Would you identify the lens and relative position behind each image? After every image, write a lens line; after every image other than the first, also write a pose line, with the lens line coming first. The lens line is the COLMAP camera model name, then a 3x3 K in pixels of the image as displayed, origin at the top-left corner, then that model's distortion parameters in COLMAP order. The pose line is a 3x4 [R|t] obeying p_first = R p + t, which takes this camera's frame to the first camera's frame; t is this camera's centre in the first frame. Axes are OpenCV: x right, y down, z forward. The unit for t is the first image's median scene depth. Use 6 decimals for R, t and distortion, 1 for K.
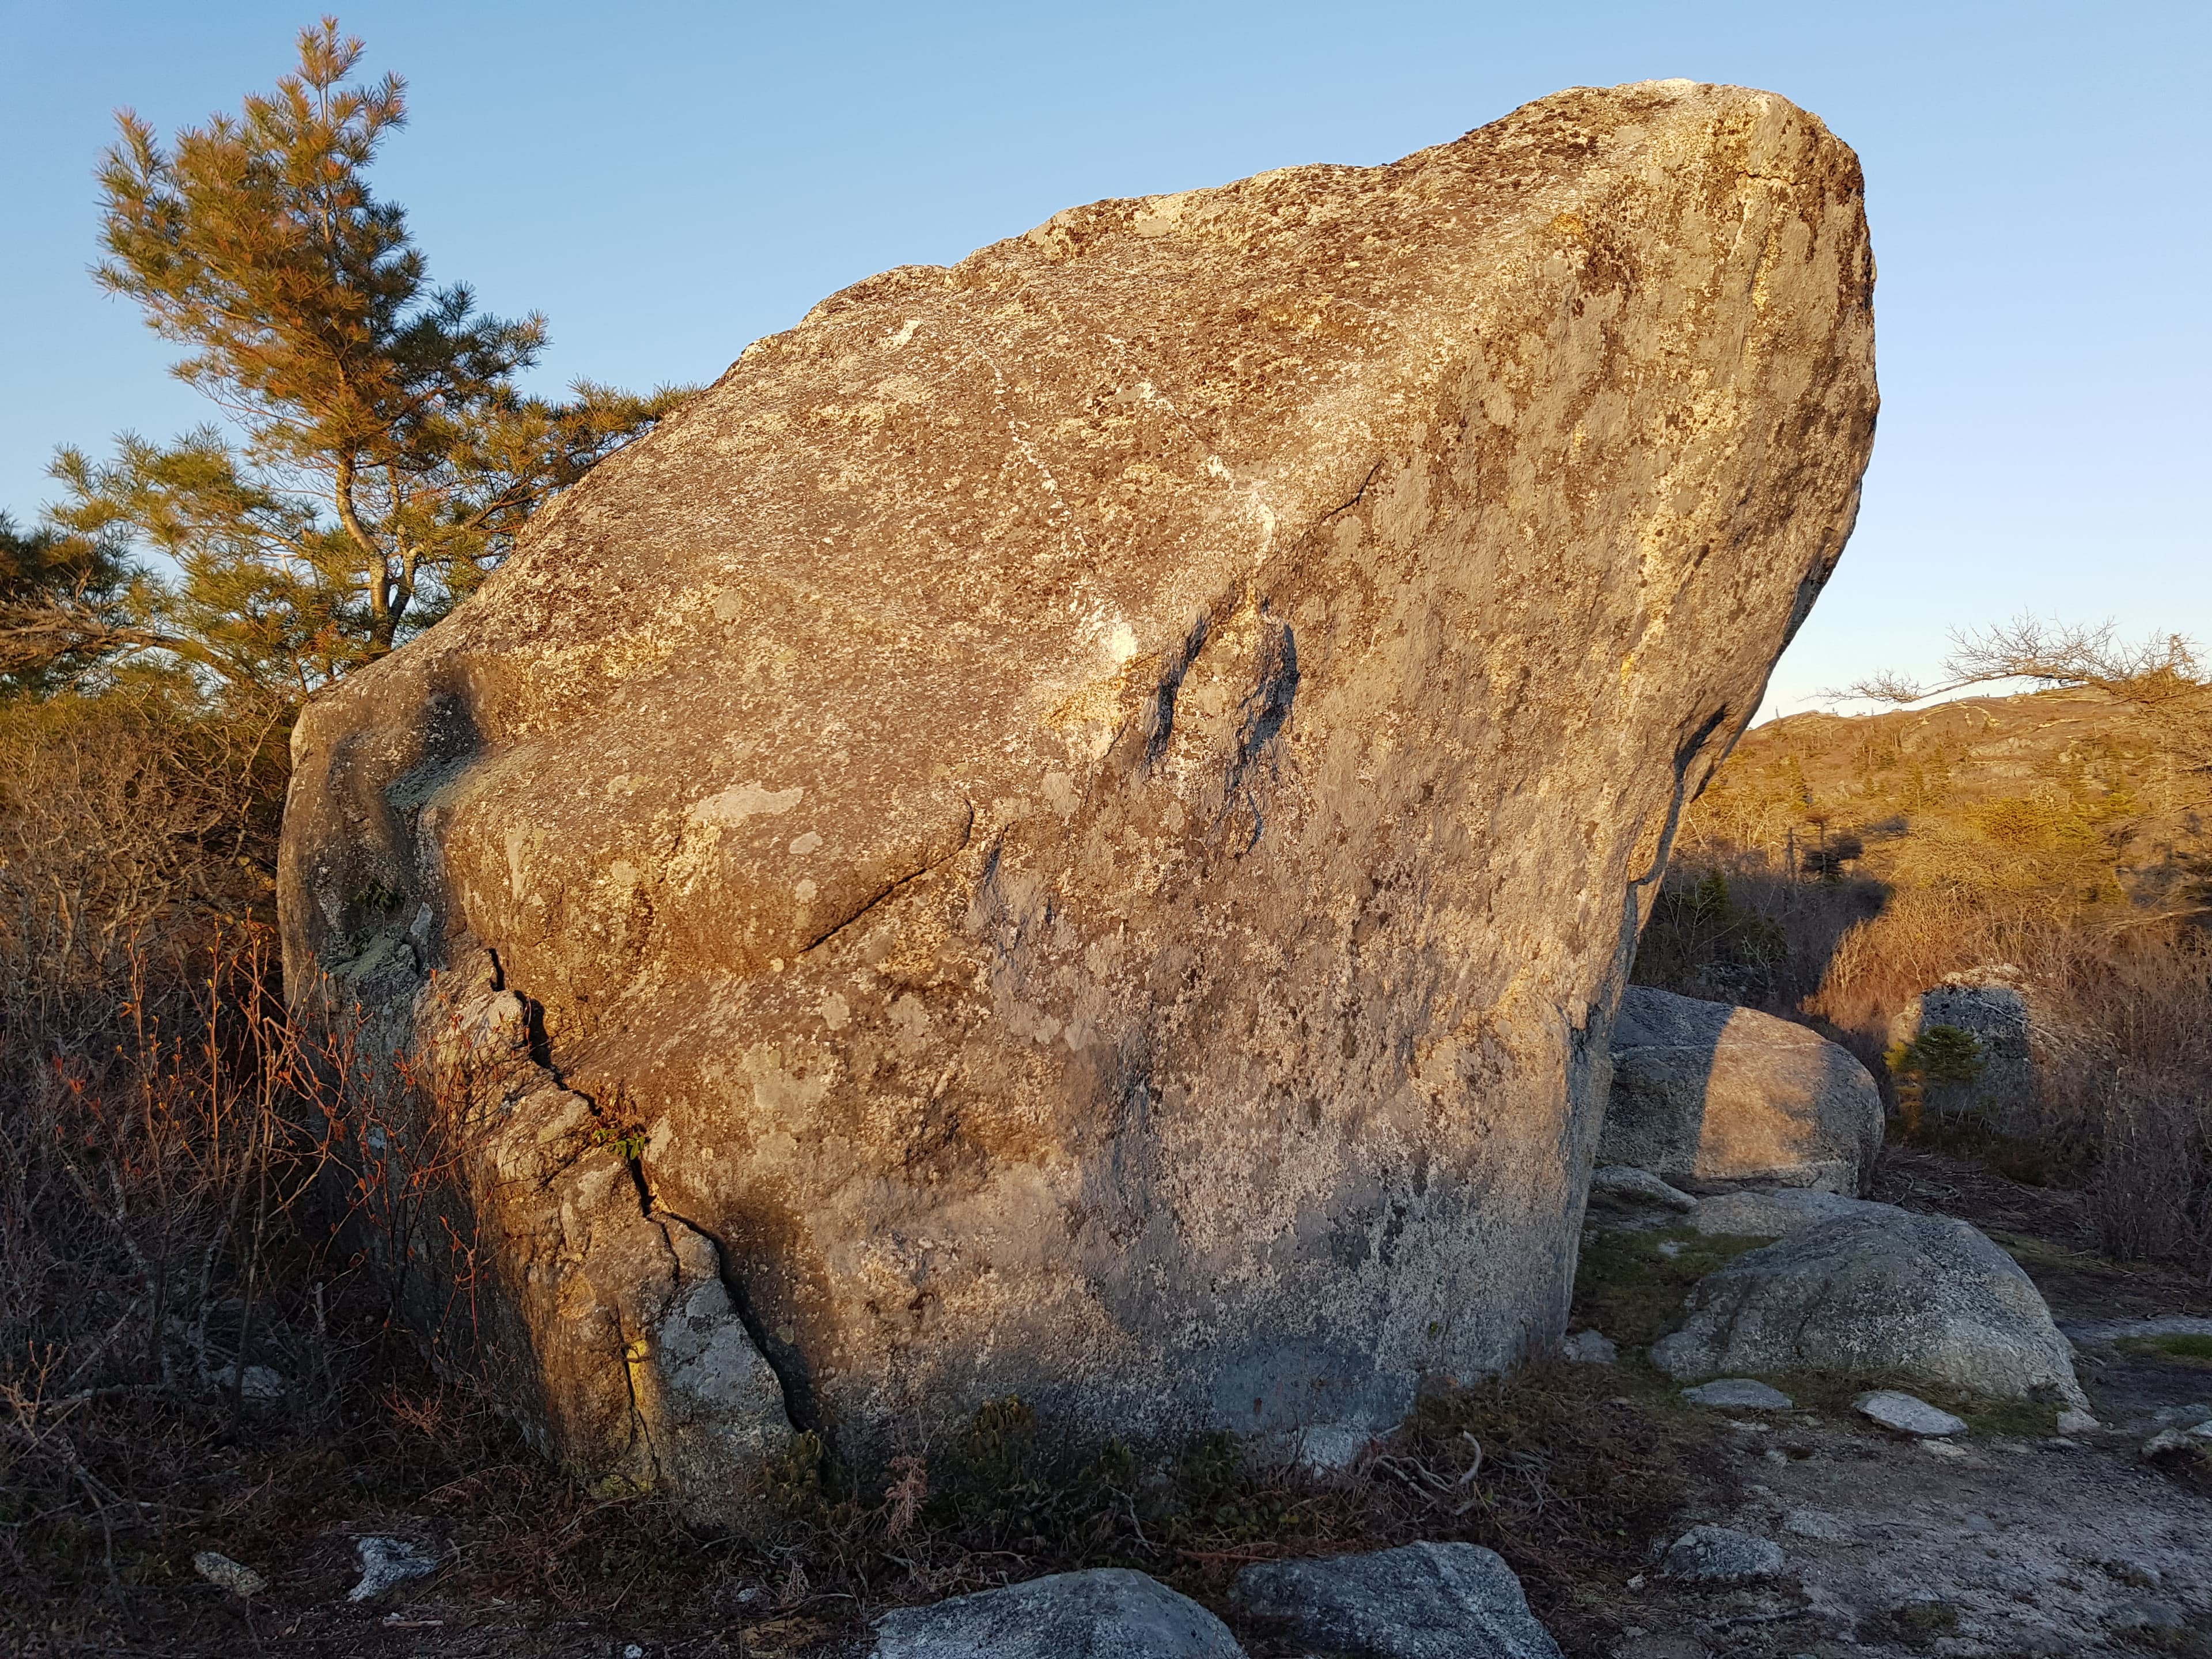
lens RADIAL K [[1696.0, 0, 1123.7], [0, 1696.0, 836.9], [0, 0, 1]] dist [0.037317, -0.068138]
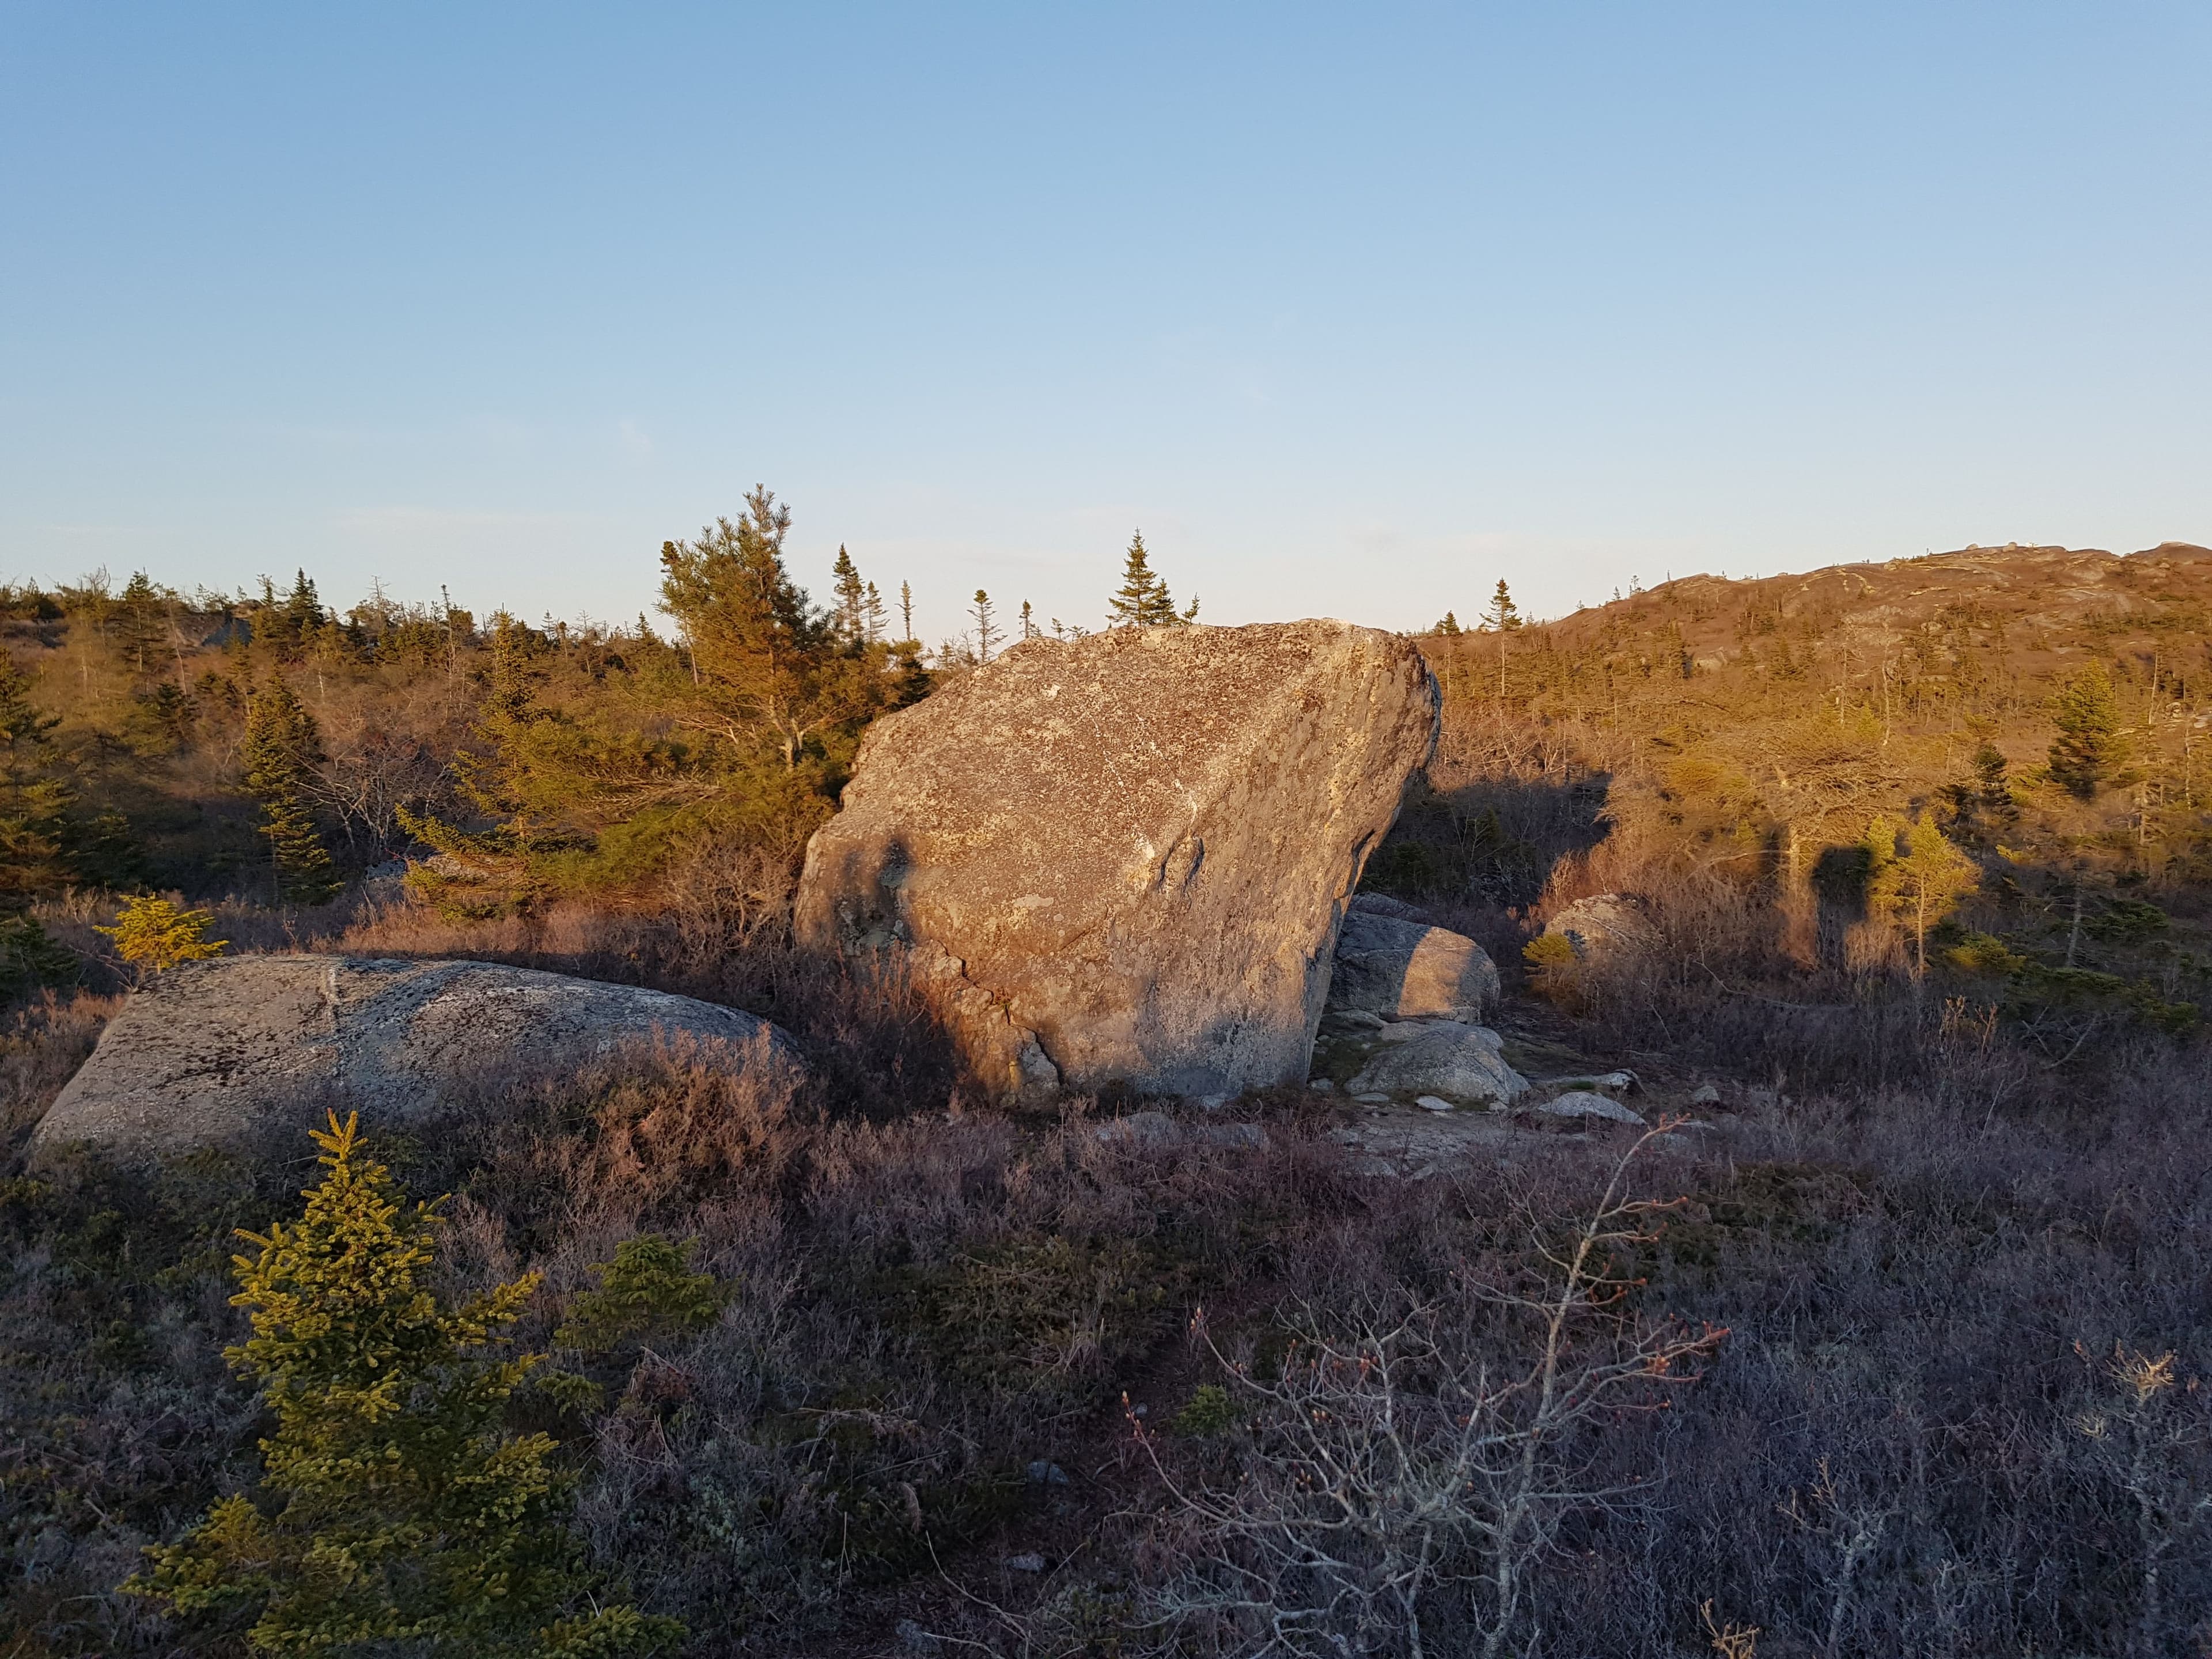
lens RADIAL K [[1696.0, 0, 1093.3], [0, 1696.0, 819.9], [0, 0, 1]] dist [0.037317, -0.068138]
pose [[0.999388, 0.002452, 0.034901, -0.189678], [-0.005282, 0.996682, 0.081228, -0.373992], [-0.034586, -0.081363, 0.996084, -1.895011]]
